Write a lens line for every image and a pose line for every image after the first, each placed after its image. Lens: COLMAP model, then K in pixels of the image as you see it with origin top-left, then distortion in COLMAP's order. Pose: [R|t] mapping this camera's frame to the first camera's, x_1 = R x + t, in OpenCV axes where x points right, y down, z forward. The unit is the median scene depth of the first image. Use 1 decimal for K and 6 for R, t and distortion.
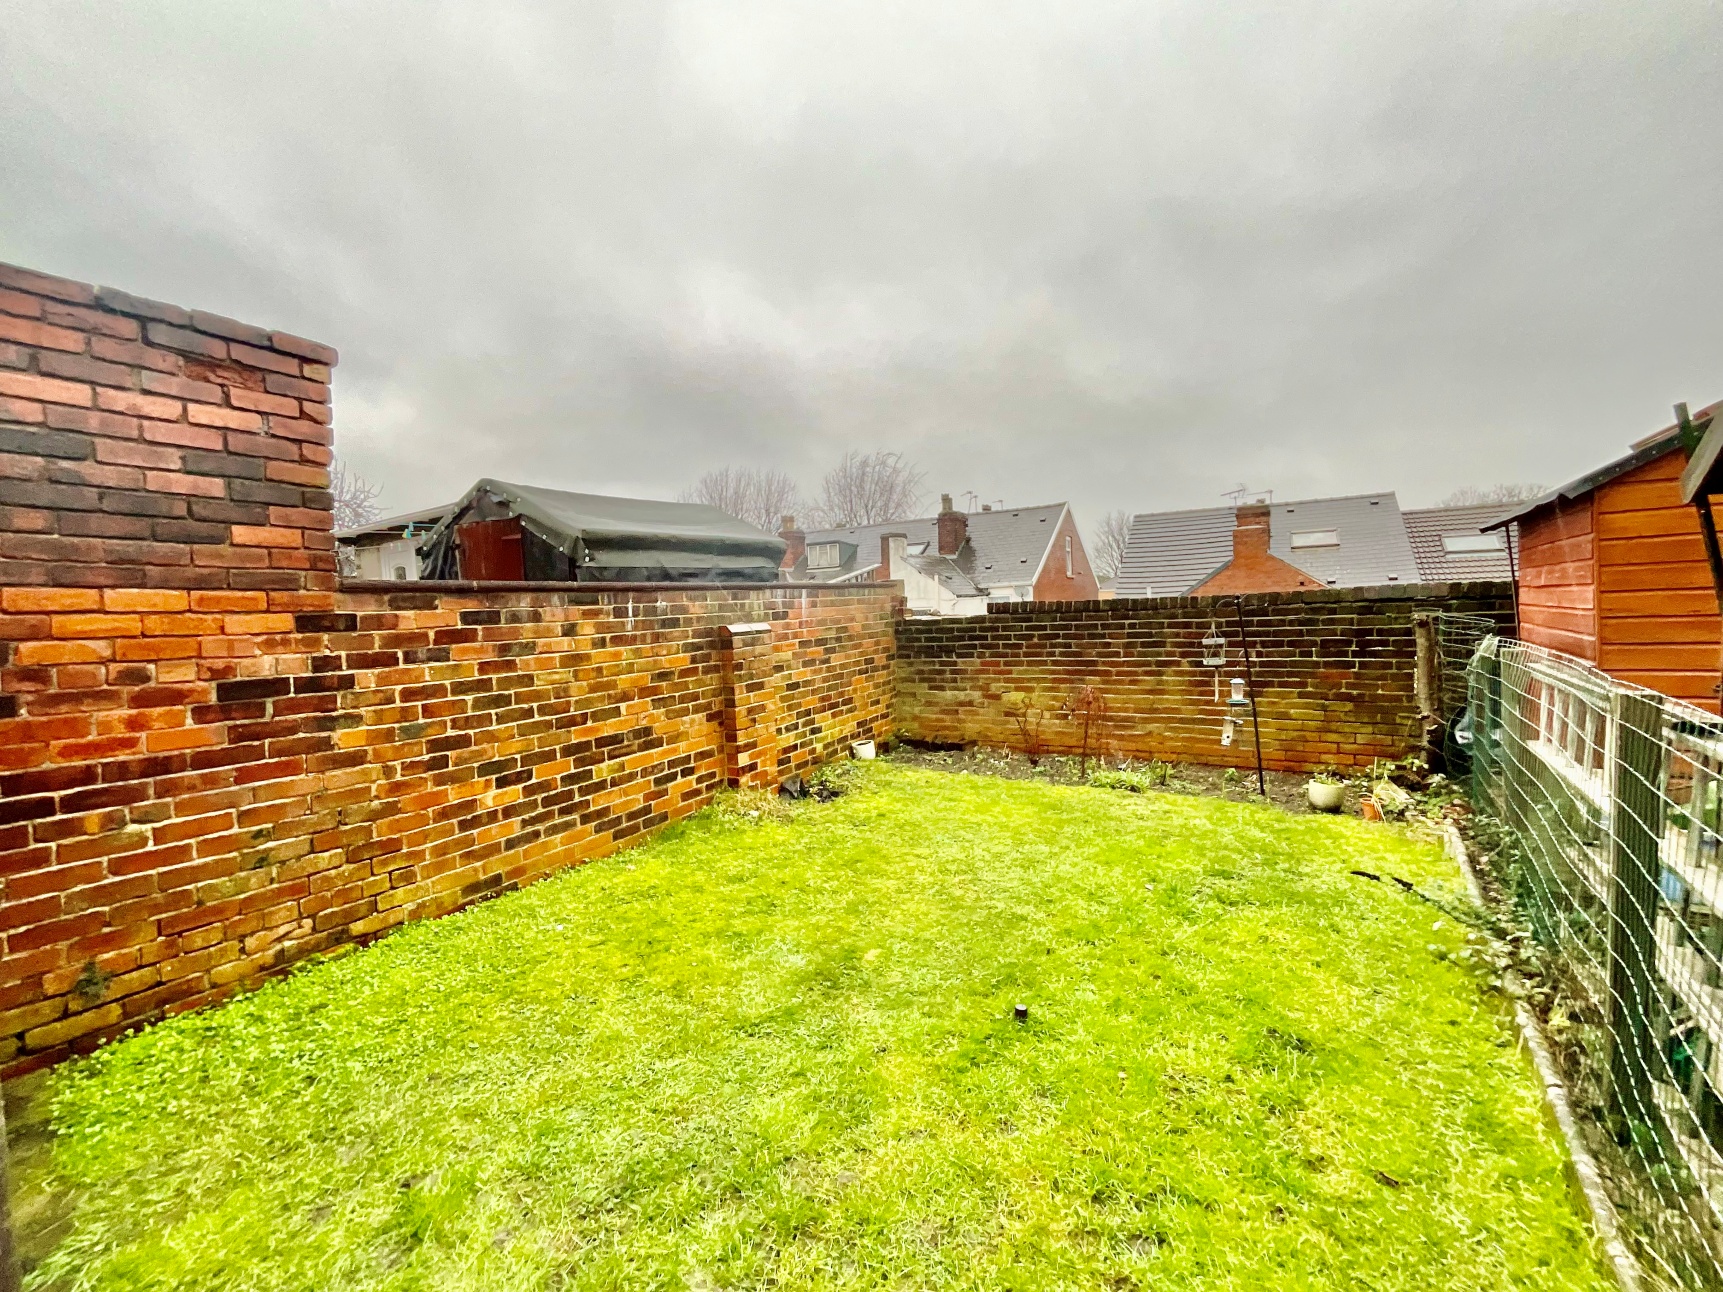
lens RADIAL K [[768.5, 0, 861.5], [0, 768.5, 646.0], [0, 0, 1]] dist [-0.000278, 0.000242]
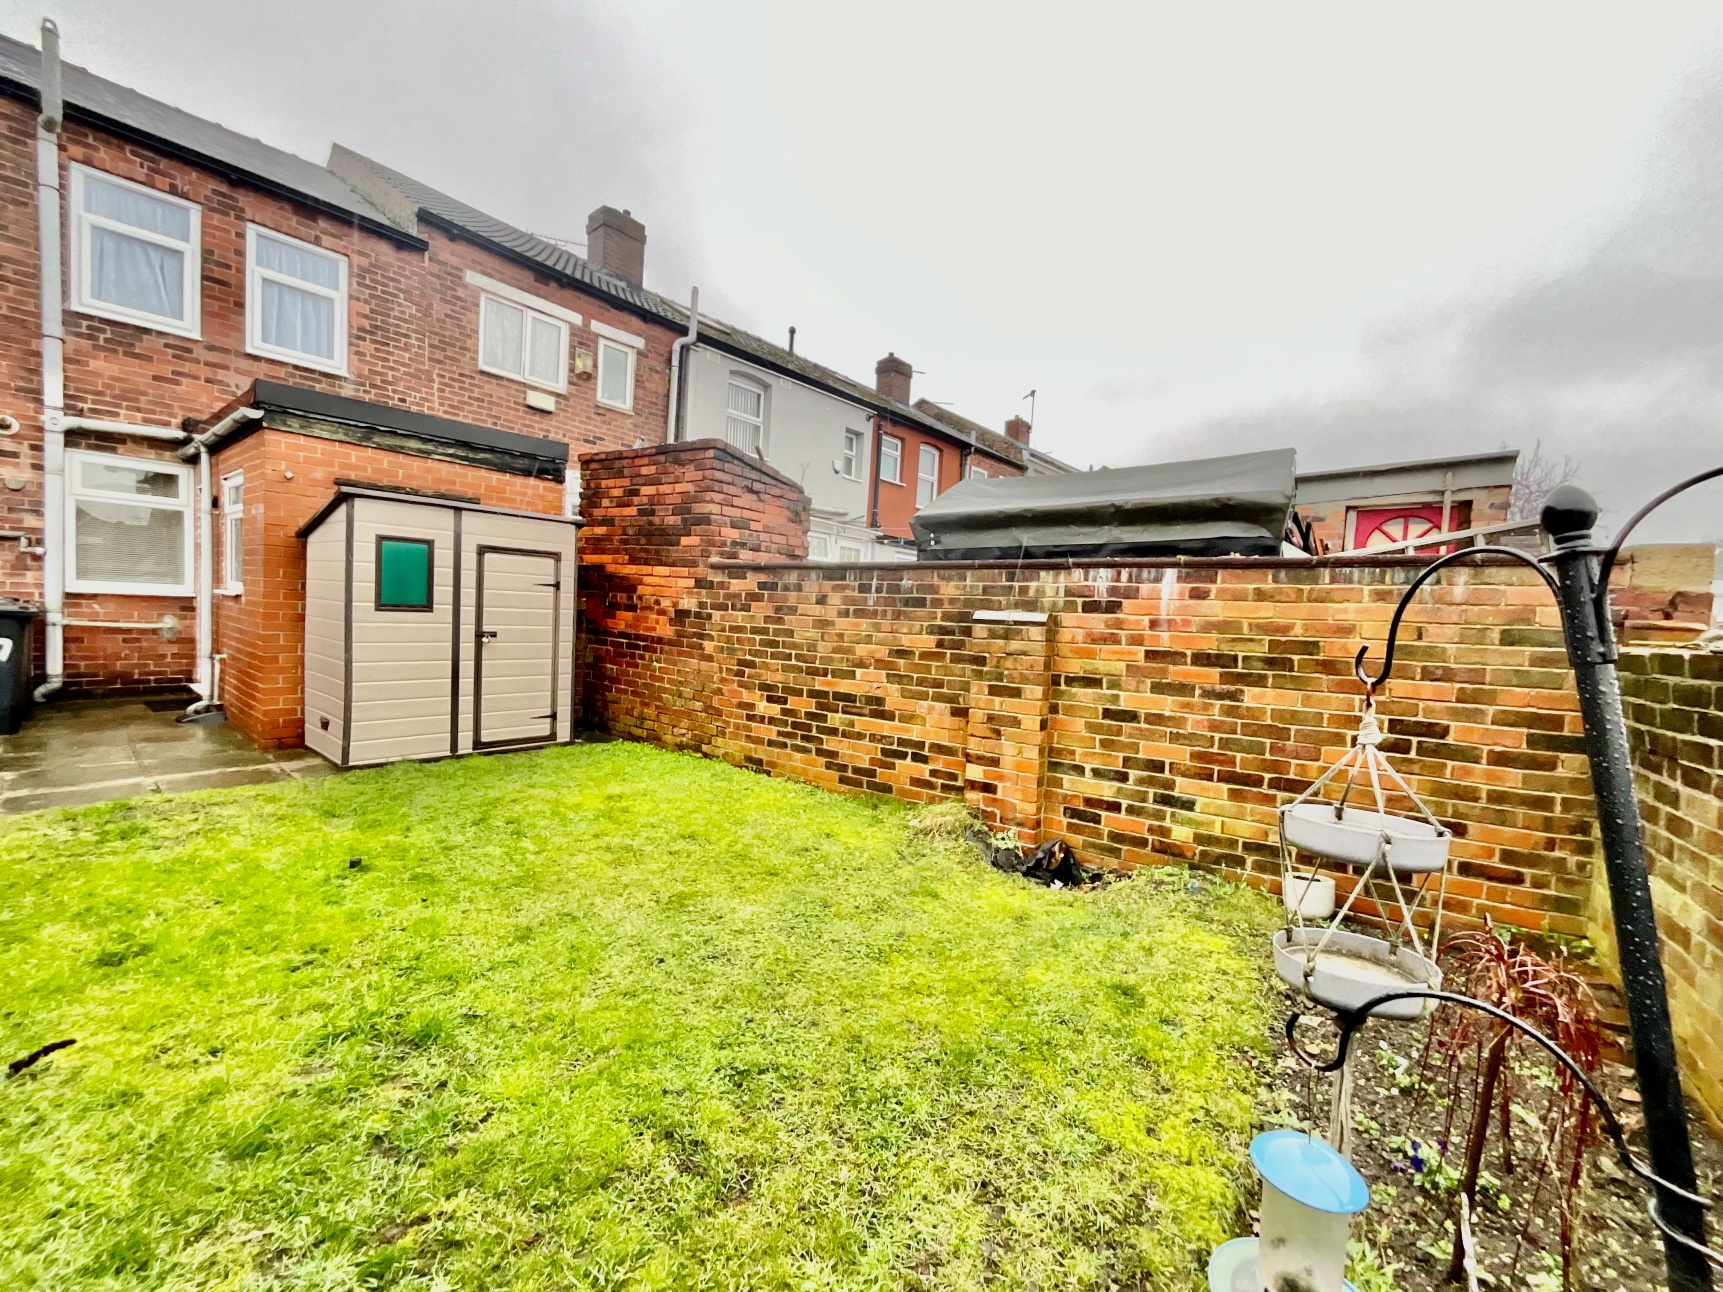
lens RADIAL K [[768.5, 0, 861.5], [0, 768.5, 646.0], [0, 0, 1]] dist [-0.000278, 0.000242]
pose [[-0.154739, 0.080214, -0.984694, 0.805036], [-0.091419, 0.991260, 0.095115, -0.067163], [0.983717, 0.104738, -0.146053, 1.178113]]
